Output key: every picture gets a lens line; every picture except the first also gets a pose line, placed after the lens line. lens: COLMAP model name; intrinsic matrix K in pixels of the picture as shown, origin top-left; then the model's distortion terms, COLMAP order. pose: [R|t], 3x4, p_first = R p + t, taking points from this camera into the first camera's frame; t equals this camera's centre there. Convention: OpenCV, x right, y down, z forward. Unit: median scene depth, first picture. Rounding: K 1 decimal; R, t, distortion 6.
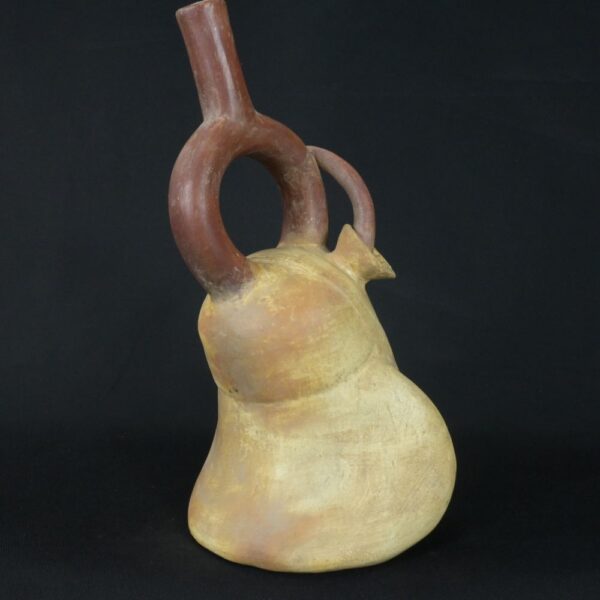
lens RADIAL K [[665.0, 0, 300.1], [0, 665.0, 298.0], [0, 0, 1]] dist [-0.014417, 0.000000]
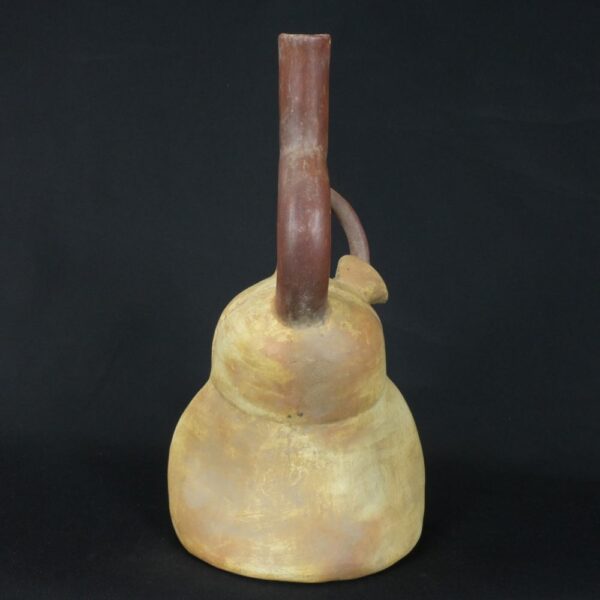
lens RADIAL K [[665.0, 0, 299.5], [0, 665.0, 300.3], [0, 0, 1]] dist [-0.014417, 0.000000]
pose [[0.732480, 0.012595, 0.680672, -0.809308], [0.003343, 0.999750, -0.022096, -0.013263], [-0.680781, 0.018461, 0.732255, 0.260440]]
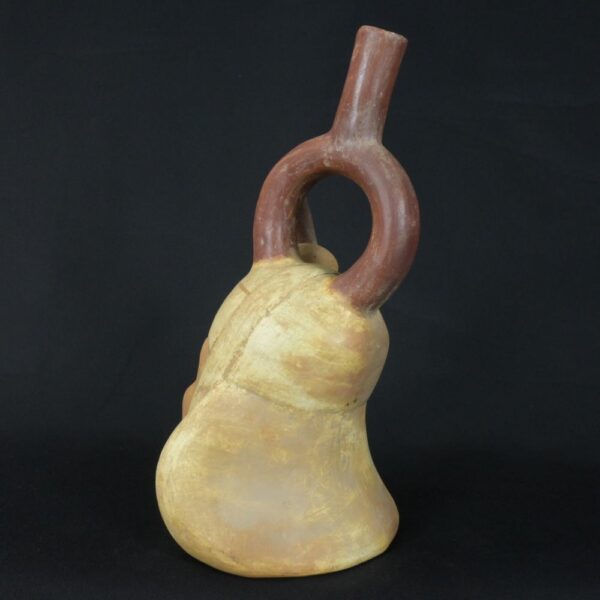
lens RADIAL K [[665.0, 0, 298.8], [0, 665.0, 298.9], [0, 0, 1]] dist [-0.014417, 0.000000]
pose [[-0.032064, -0.044676, 0.998487, -1.160773], [0.051305, 0.997610, 0.046284, -0.076210], [-0.998168, 0.052711, -0.029696, 1.138208]]
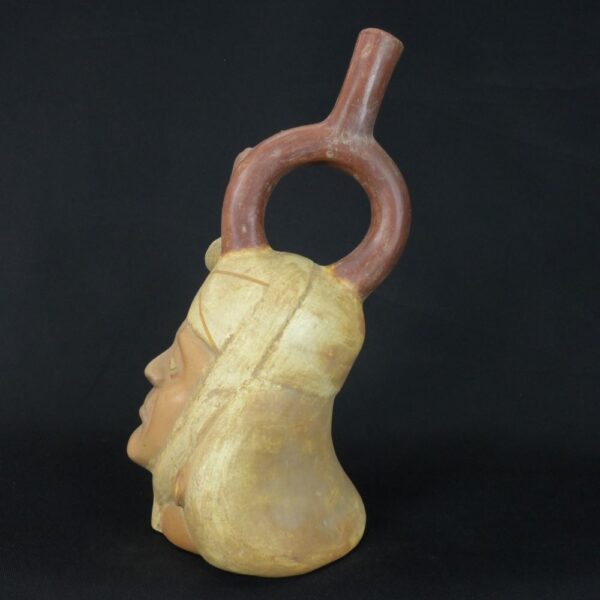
lens RADIAL K [[665.0, 0, 304.5], [0, 665.0, 298.9], [0, 0, 1]] dist [-0.014417, 0.000000]
pose [[-0.672566, -0.058708, 0.737705, -0.881556], [0.037430, 0.992874, 0.113141, -0.130229], [-0.739090, 0.103707, -0.665576, 1.812261]]
